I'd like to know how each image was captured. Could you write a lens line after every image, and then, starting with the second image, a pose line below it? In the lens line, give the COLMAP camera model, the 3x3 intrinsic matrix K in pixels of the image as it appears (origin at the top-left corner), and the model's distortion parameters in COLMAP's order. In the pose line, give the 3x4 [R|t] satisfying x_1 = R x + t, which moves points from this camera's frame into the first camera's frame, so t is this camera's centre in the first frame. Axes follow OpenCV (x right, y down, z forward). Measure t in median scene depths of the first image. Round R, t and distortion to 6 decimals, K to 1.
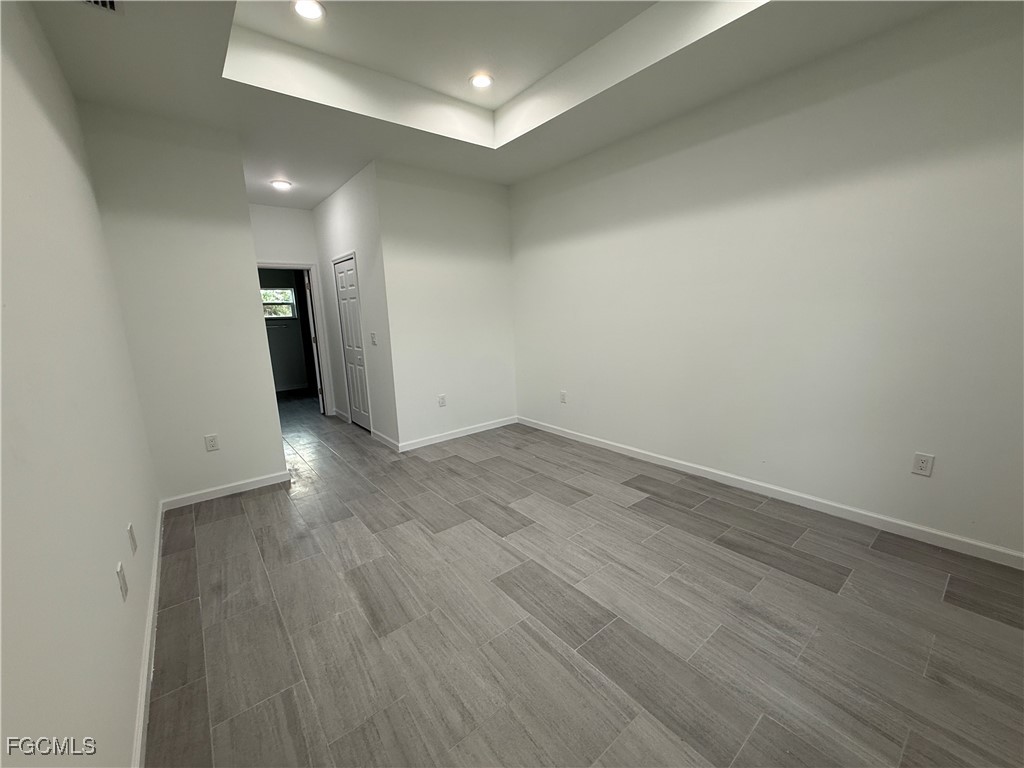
lens RADIAL K [[408.1, 0, 510.4], [0, 408.1, 386.0], [0, 0, 1]] dist [-0.000218, -0.000134]
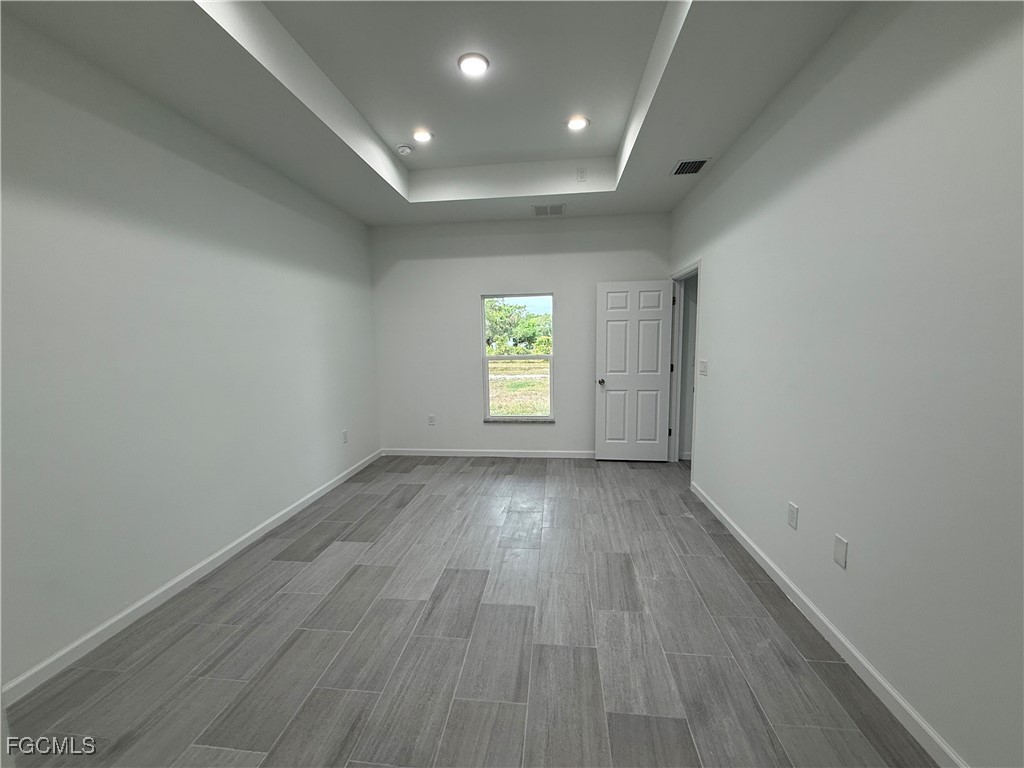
lens RADIAL K [[408.1, 0, 510.4], [0, 408.1, 386.0], [0, 0, 1]] dist [-0.000218, -0.000134]
pose [[-0.701241, -0.031462, 0.712230, -0.772952], [0.171659, 0.962183, 0.211514, -0.271622], [-0.691950, 0.270583, -0.669321, 1.553709]]
